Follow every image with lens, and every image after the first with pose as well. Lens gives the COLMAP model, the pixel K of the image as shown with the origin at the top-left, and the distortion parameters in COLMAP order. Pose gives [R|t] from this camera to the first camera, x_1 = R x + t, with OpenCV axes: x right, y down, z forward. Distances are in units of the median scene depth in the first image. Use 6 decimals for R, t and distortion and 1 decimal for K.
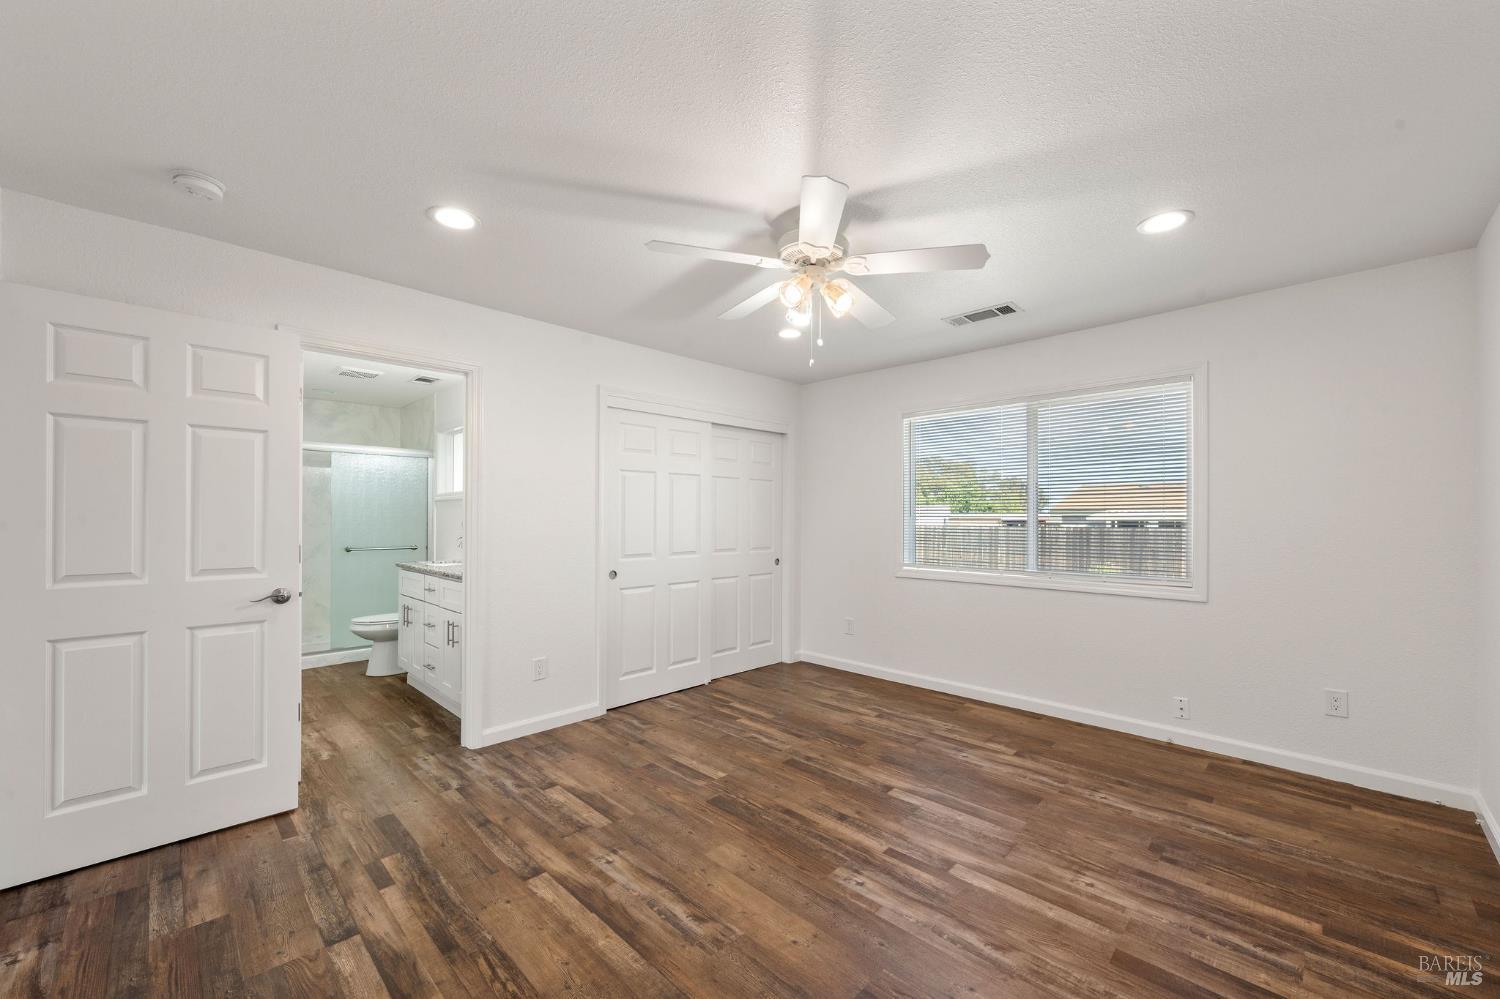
lens RADIAL K [[592.2, 0, 750.0], [0, 592.2, 499.5], [0, 0, 1]] dist [0.000195, 0.000003]
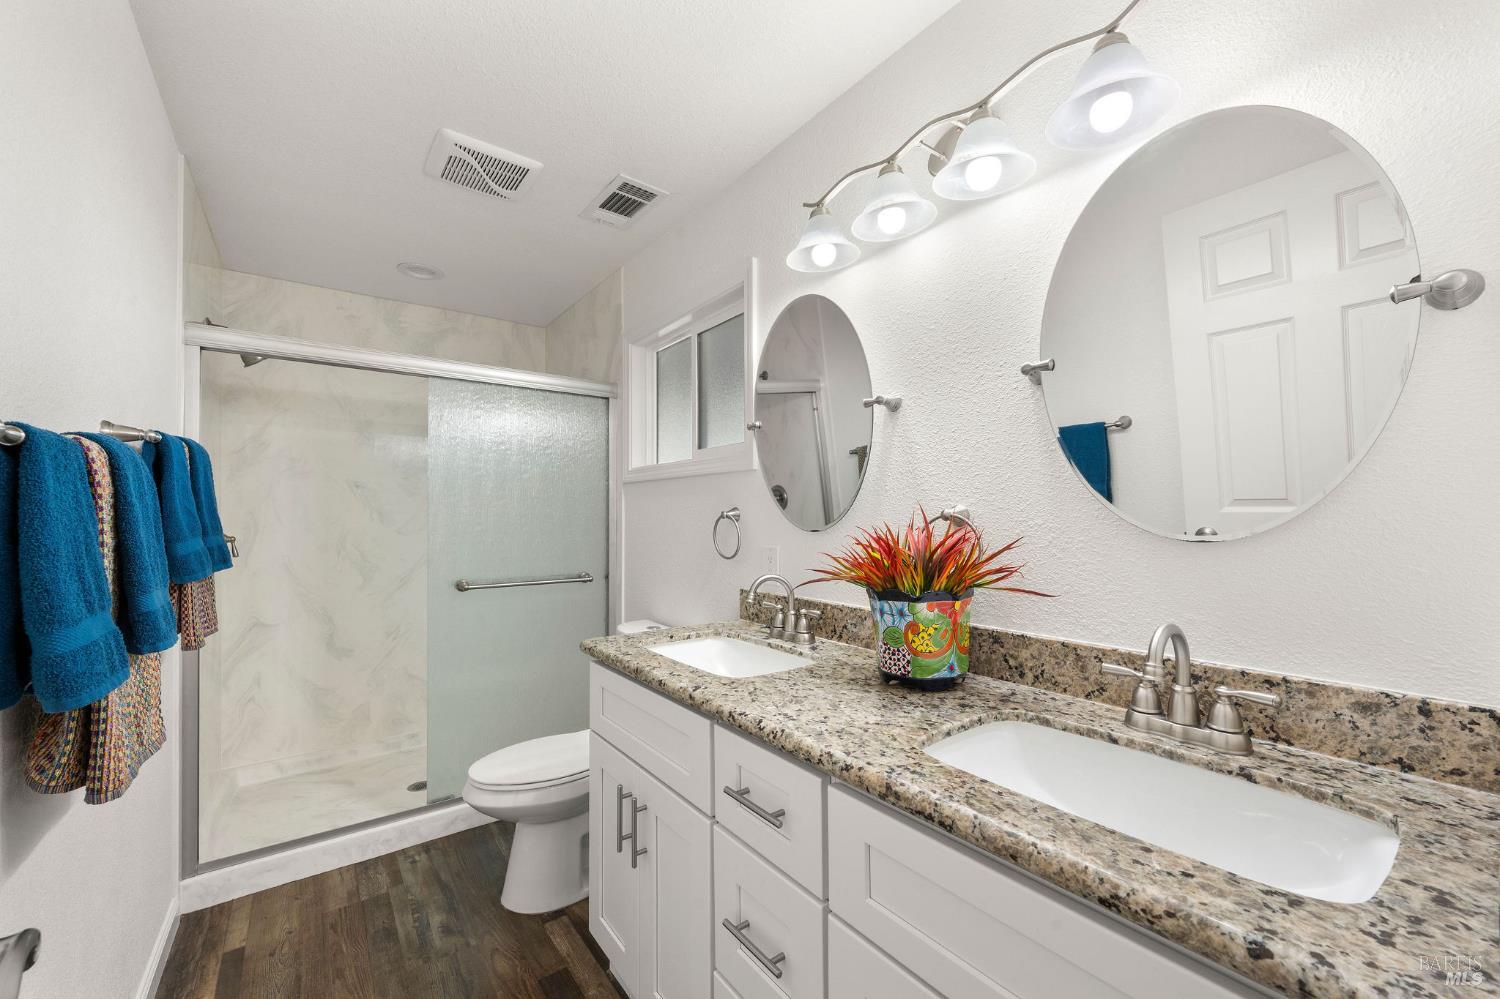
lens RADIAL K [[592.2, 0, 750.0], [0, 592.2, 499.5], [0, 0, 1]] dist [0.000195, 0.000003]
pose [[0.989240, -0.001091, -0.146296, -0.388914], [0.001404, 0.999997, 0.002038, 0.015941], [0.146293, -0.002221, 0.989239, 0.577004]]
